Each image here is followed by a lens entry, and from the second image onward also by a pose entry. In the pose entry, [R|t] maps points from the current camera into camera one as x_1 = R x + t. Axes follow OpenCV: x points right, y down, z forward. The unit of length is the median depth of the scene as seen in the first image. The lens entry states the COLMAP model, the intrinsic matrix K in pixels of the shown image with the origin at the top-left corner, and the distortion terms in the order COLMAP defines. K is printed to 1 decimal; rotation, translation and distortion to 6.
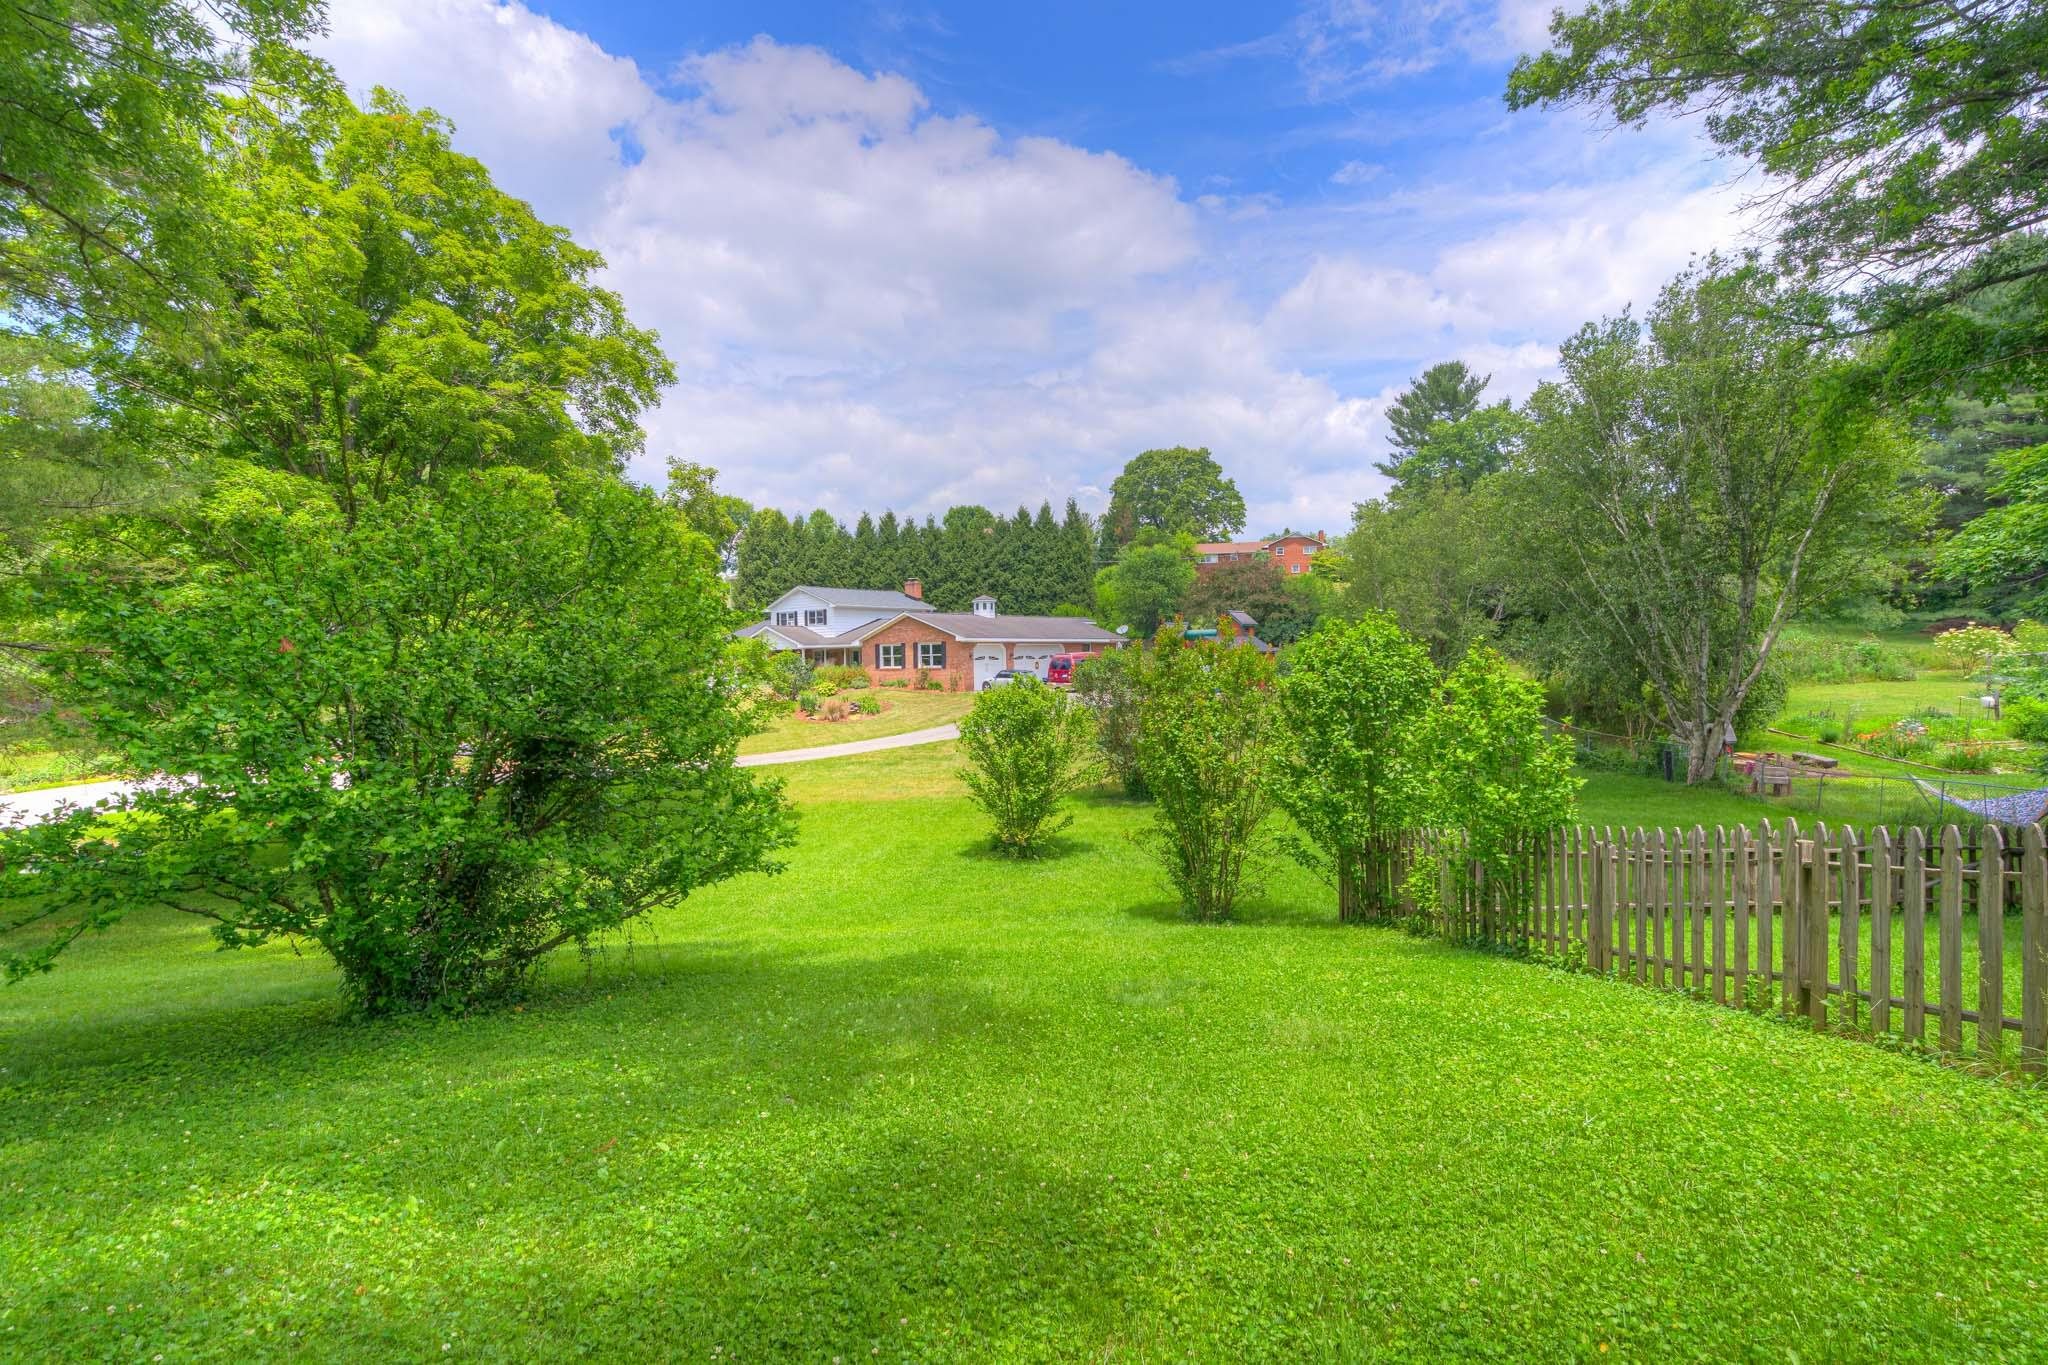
lens RADIAL K [[946.8, 0, 1022.3], [0, 946.8, 678.7], [0, 0, 1]] dist [0.000114, -0.000324]
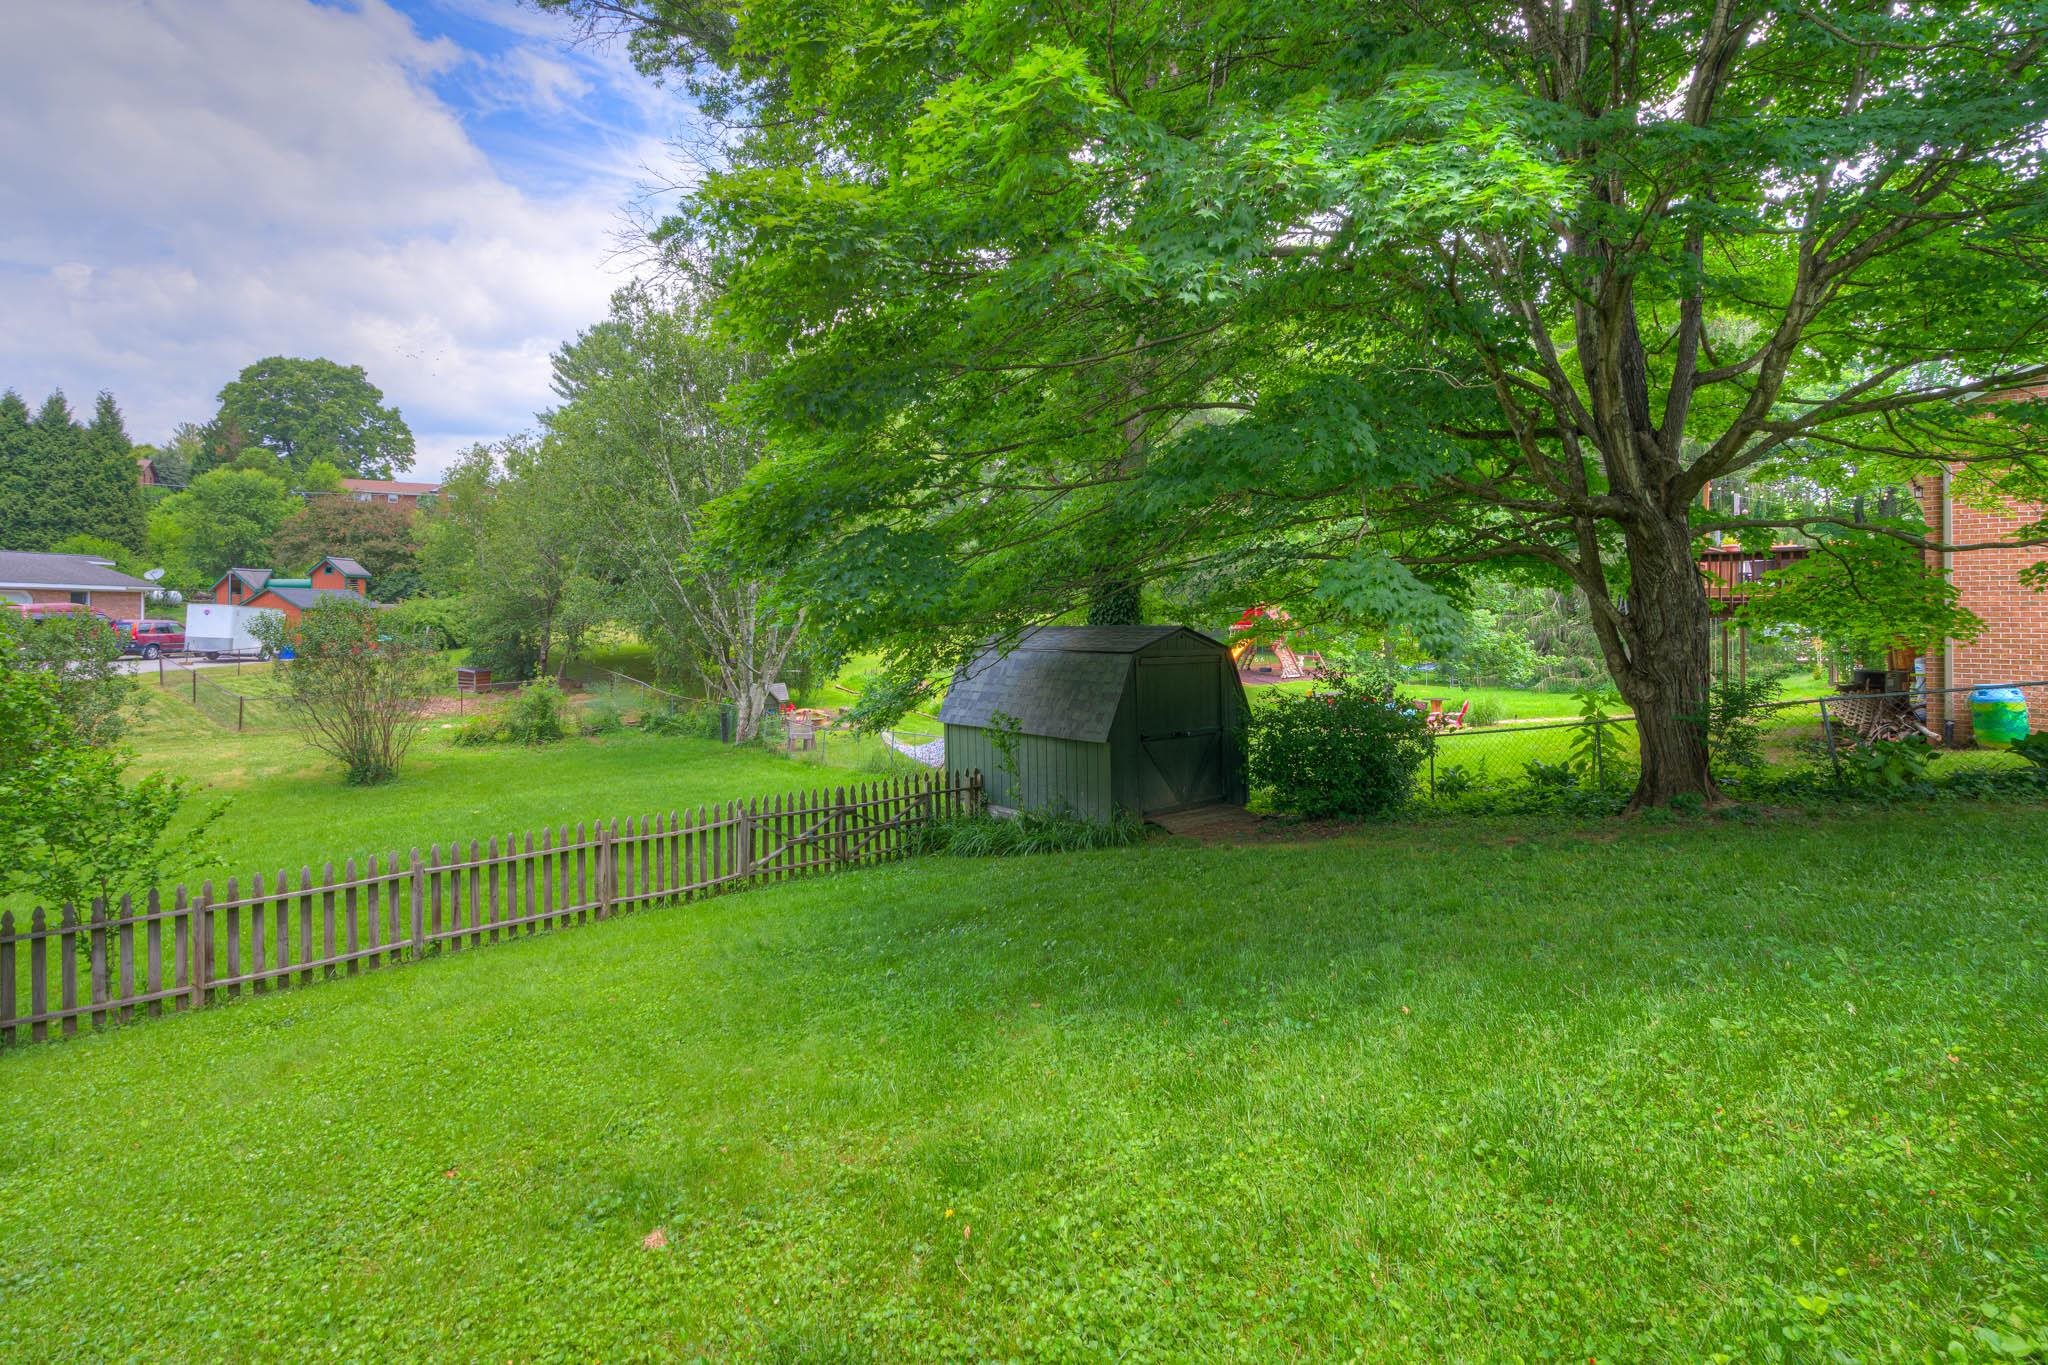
lens RADIAL K [[953.0, 0, 973.7], [0, 953.0, 602.4], [0, 0, 1]] dist [-0.000966, 0.000562]
pose [[0.745148, 0.027525, 0.666331, 0.080221], [-0.001513, 0.999215, -0.039584, -0.001279], [-0.666898, 0.028488, 0.744604, 0.018097]]
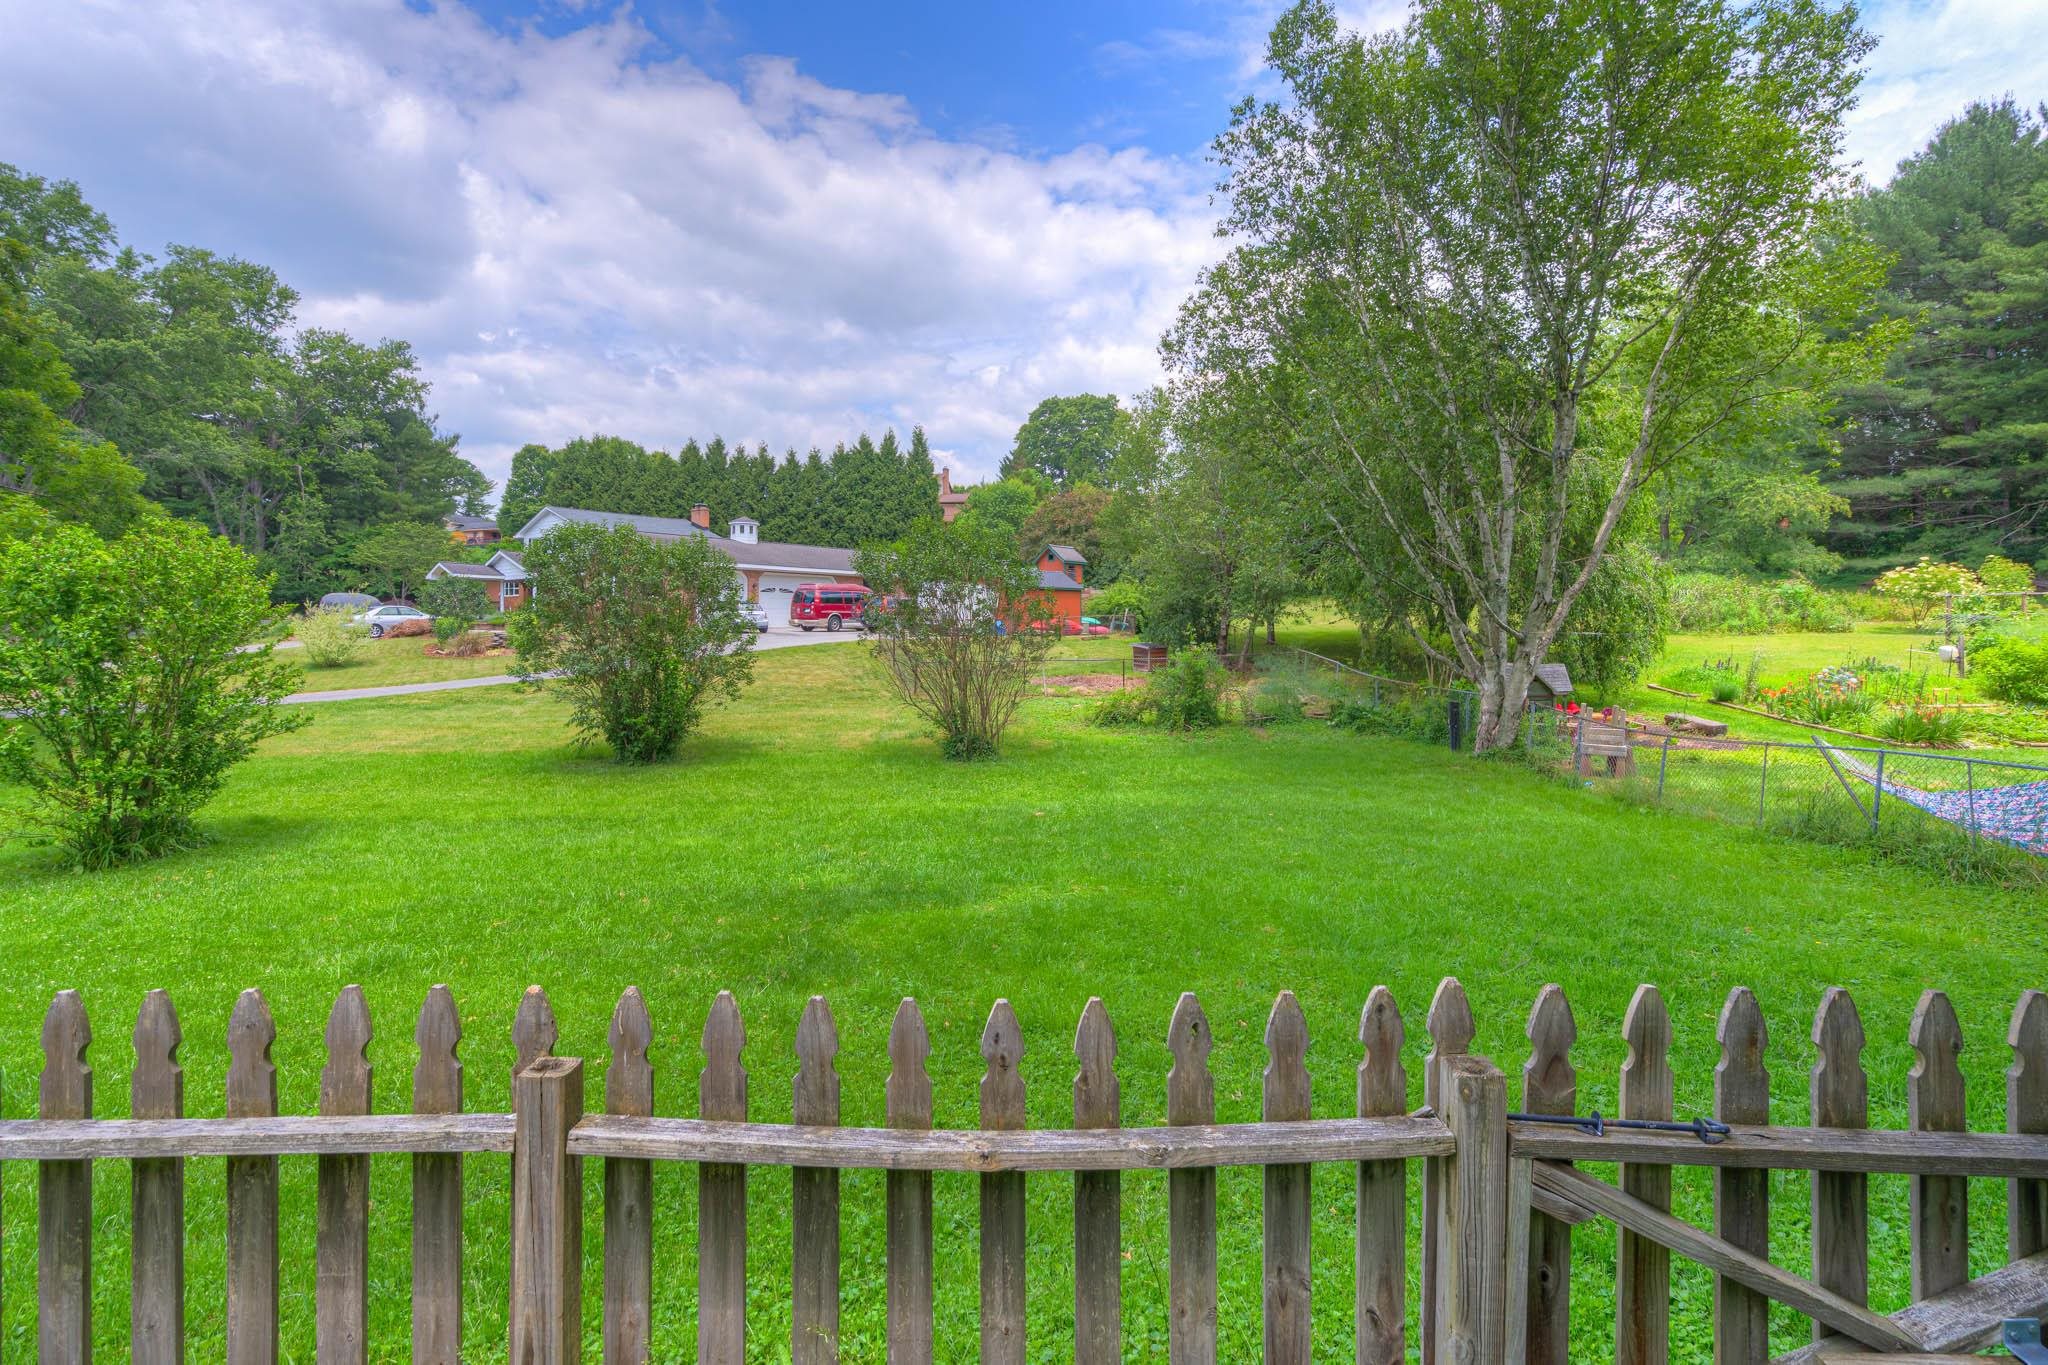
lens RADIAL K [[925.9, 0, 996.4], [0, 925.9, 643.3], [0, 0, 1]] dist [-0.005236, 0.000684]
pose [[0.999758, 0.021866, 0.002399, 0.157618], [-0.021854, 0.999748, -0.005080, 0.019803], [-0.002510, 0.005027, 0.999984, 0.161248]]
